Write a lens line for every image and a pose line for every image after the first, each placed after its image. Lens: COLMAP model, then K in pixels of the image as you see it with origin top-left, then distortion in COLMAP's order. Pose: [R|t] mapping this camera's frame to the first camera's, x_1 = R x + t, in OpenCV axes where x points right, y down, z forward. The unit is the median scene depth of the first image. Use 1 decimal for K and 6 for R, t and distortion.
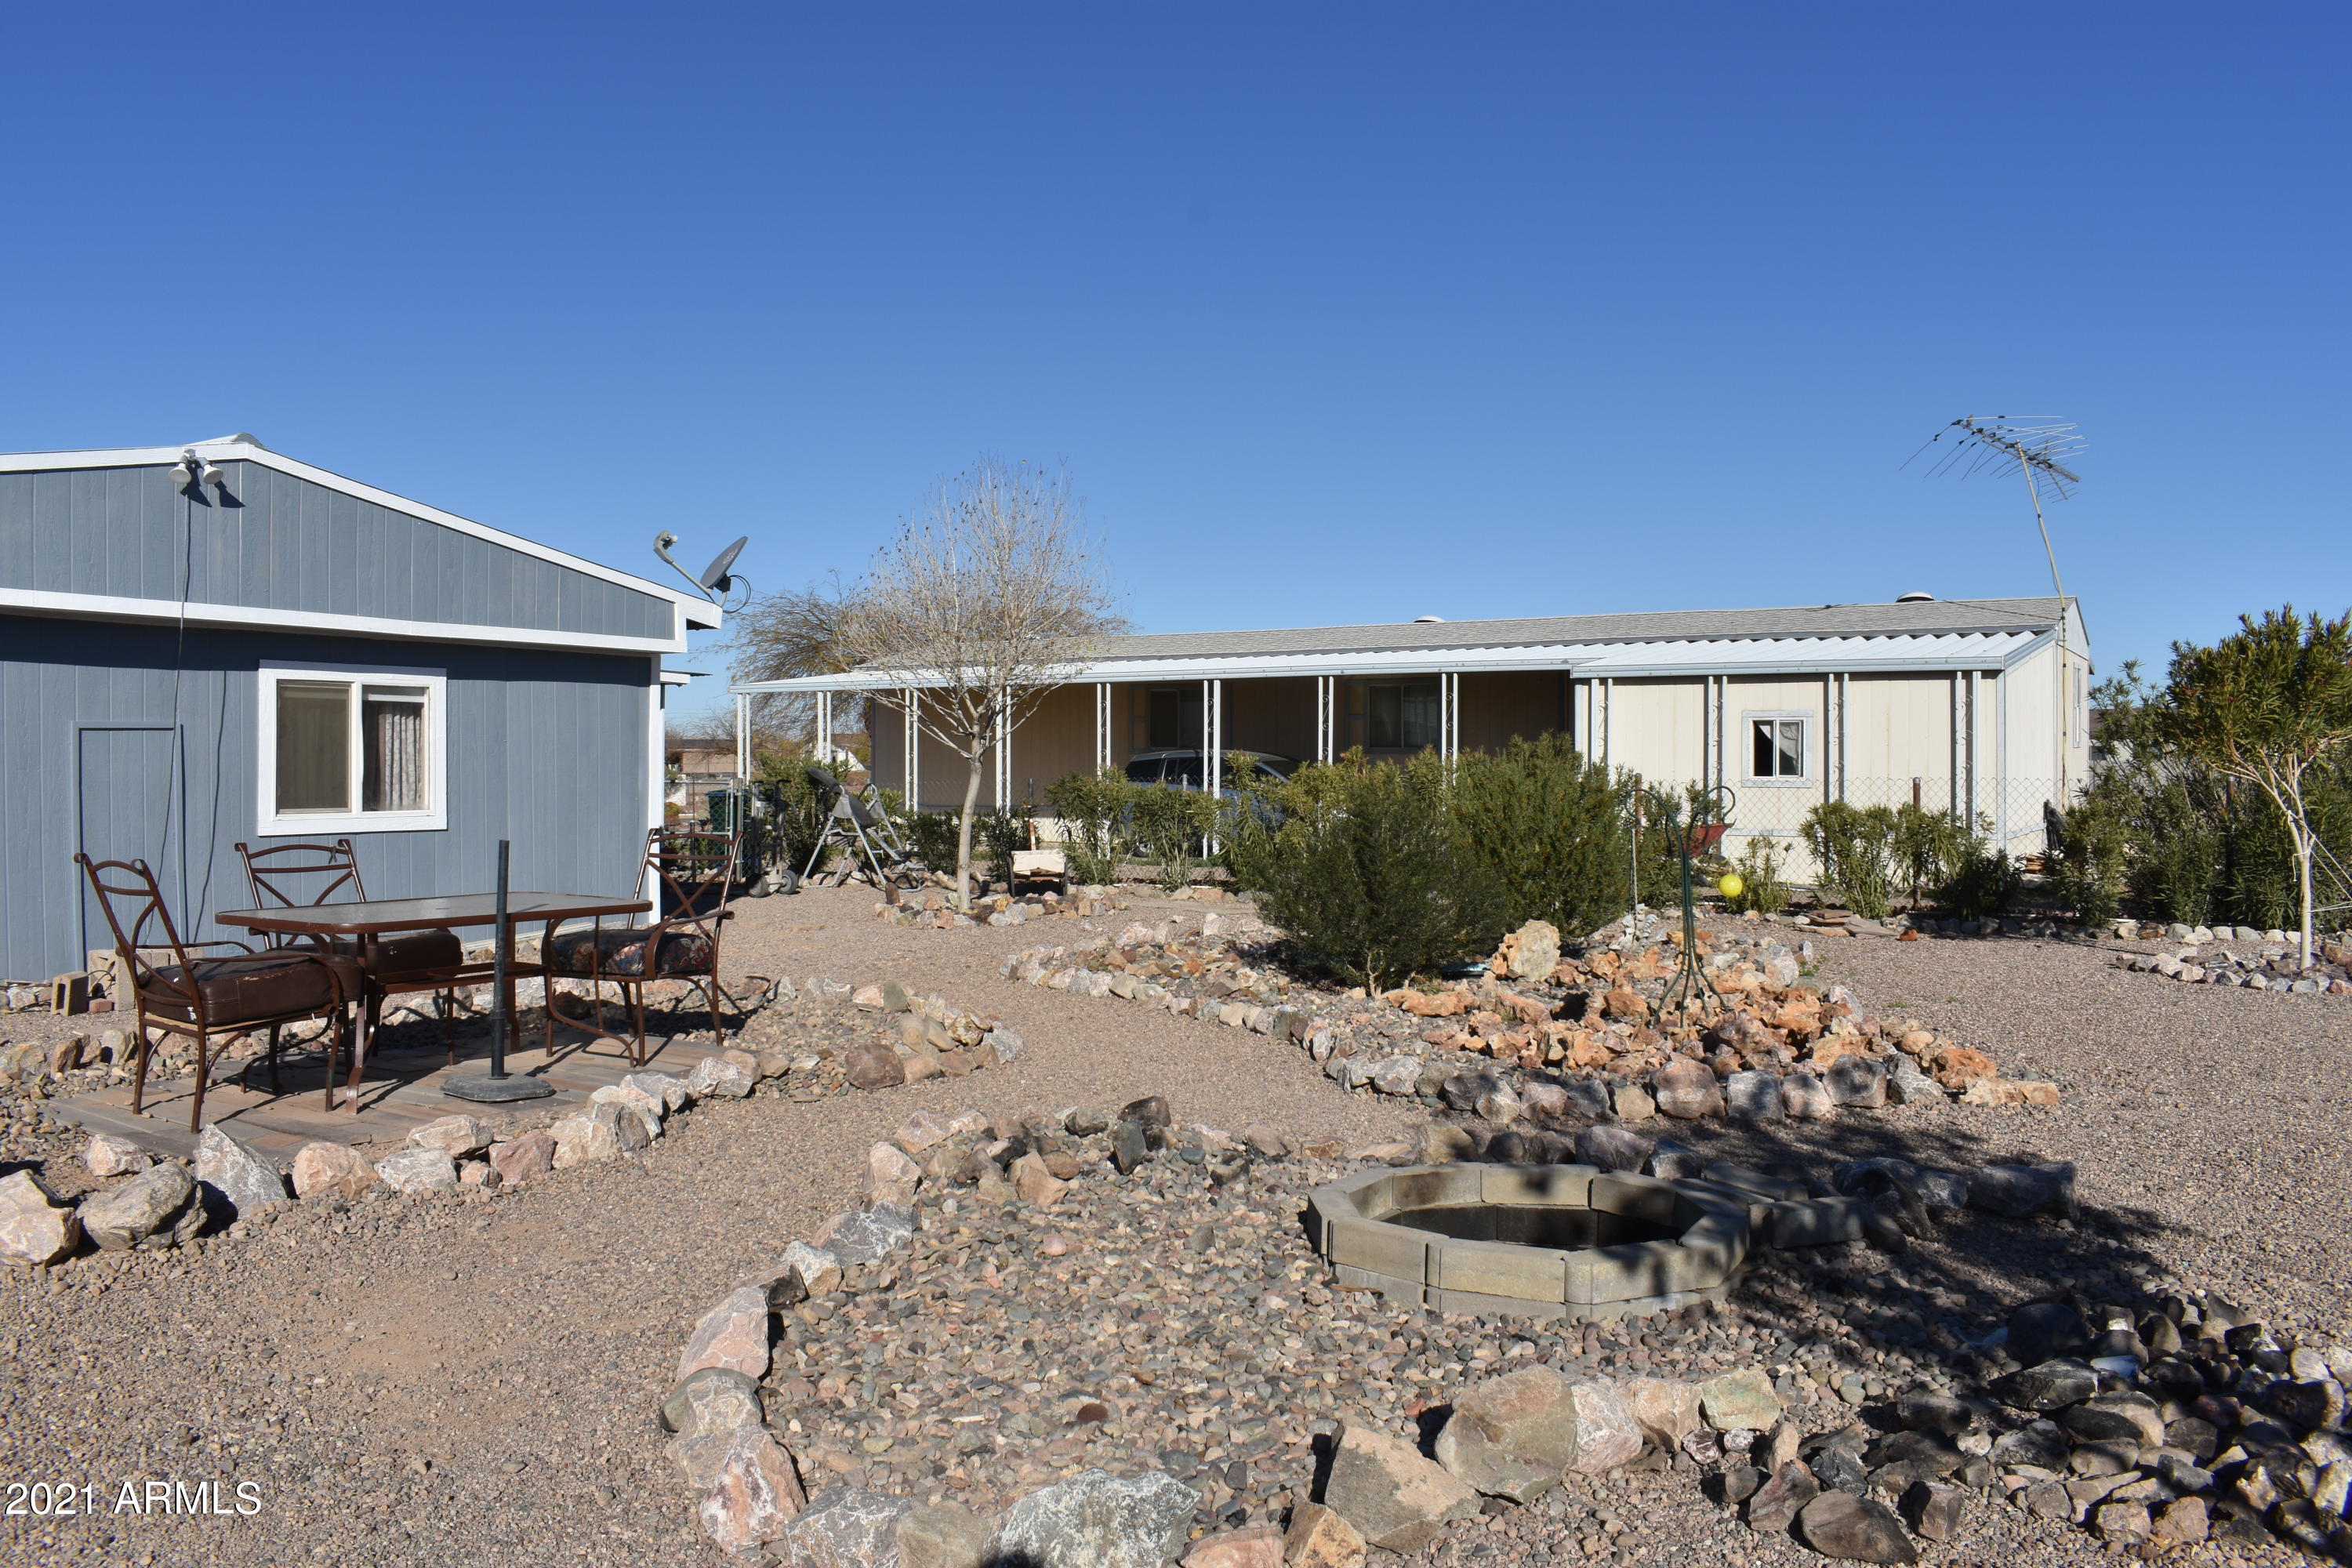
lens RADIAL K [[1834.4, 0, 1176.0], [0, 1834.4, 784.0], [0, 0, 1]] dist [-0.098849, 0.018591]
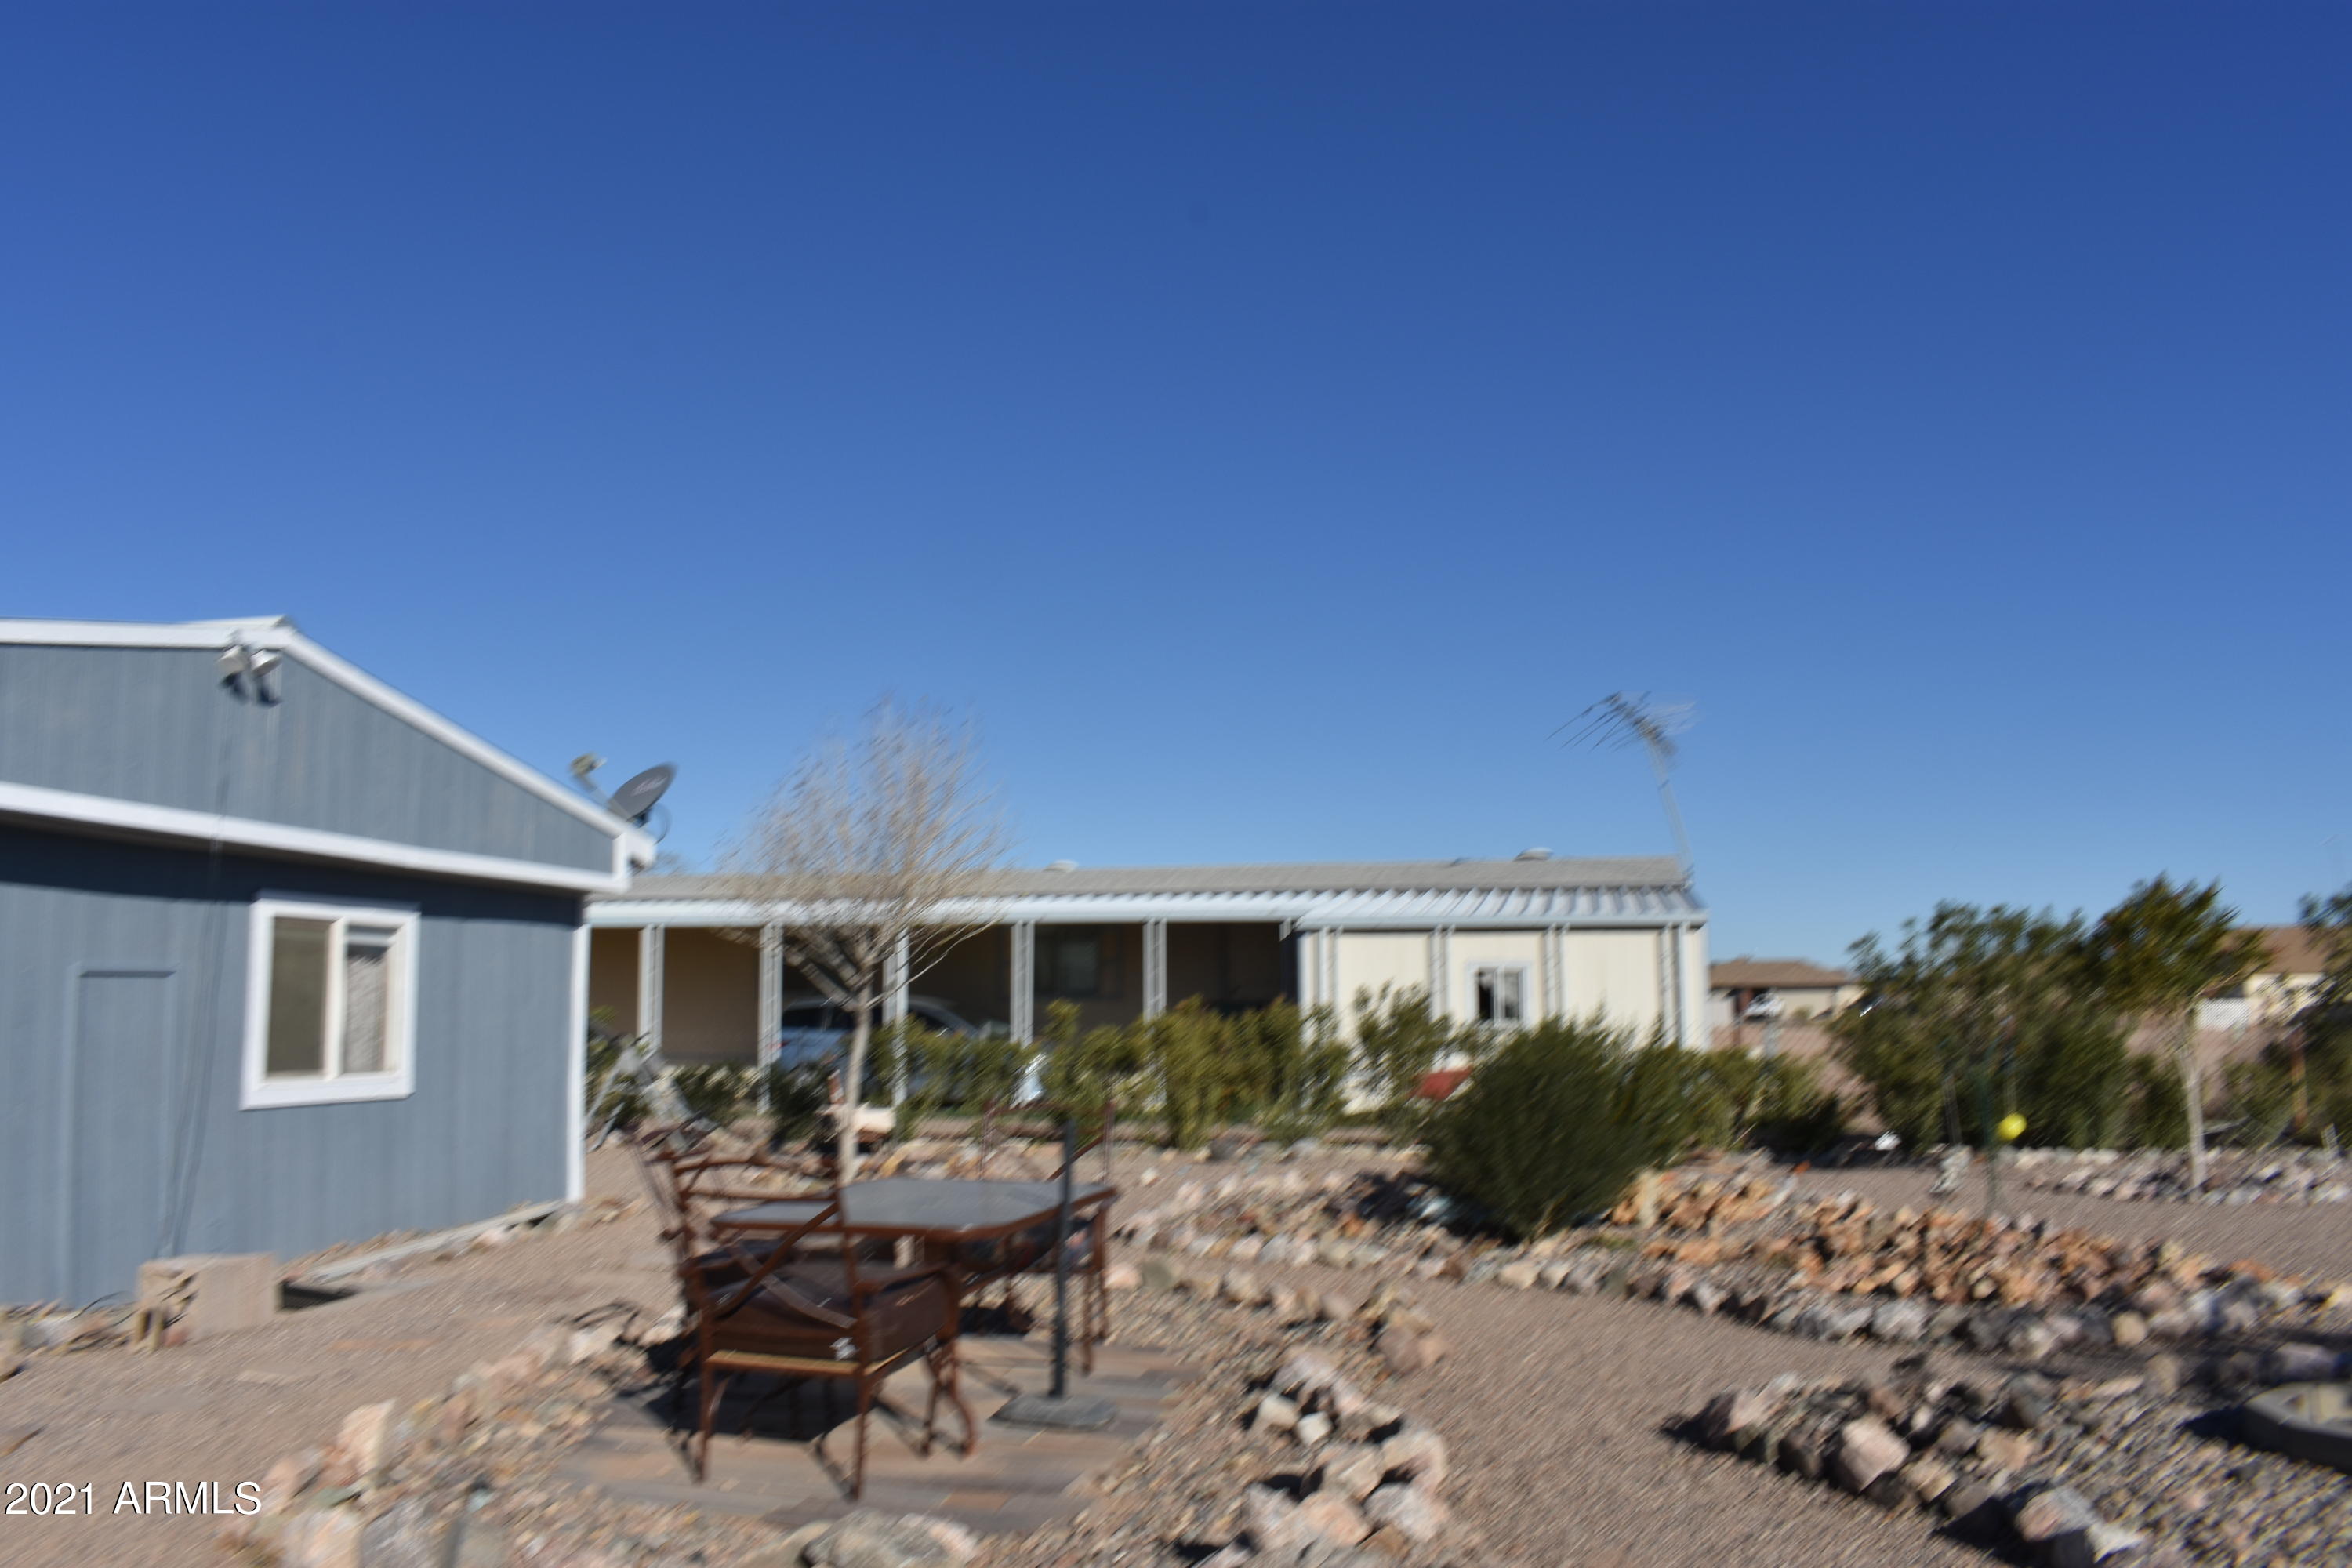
lens RADIAL K [[1834.4, 0, 1176.0], [0, 1834.4, 784.0], [0, 0, 1]] dist [-0.098849, 0.018591]
pose [[0.944722, 0.036735, 0.325808, -0.346301], [0.006580, 0.991379, -0.130858, -0.007024], [-0.327806, 0.125768, 0.936336, 0.079573]]
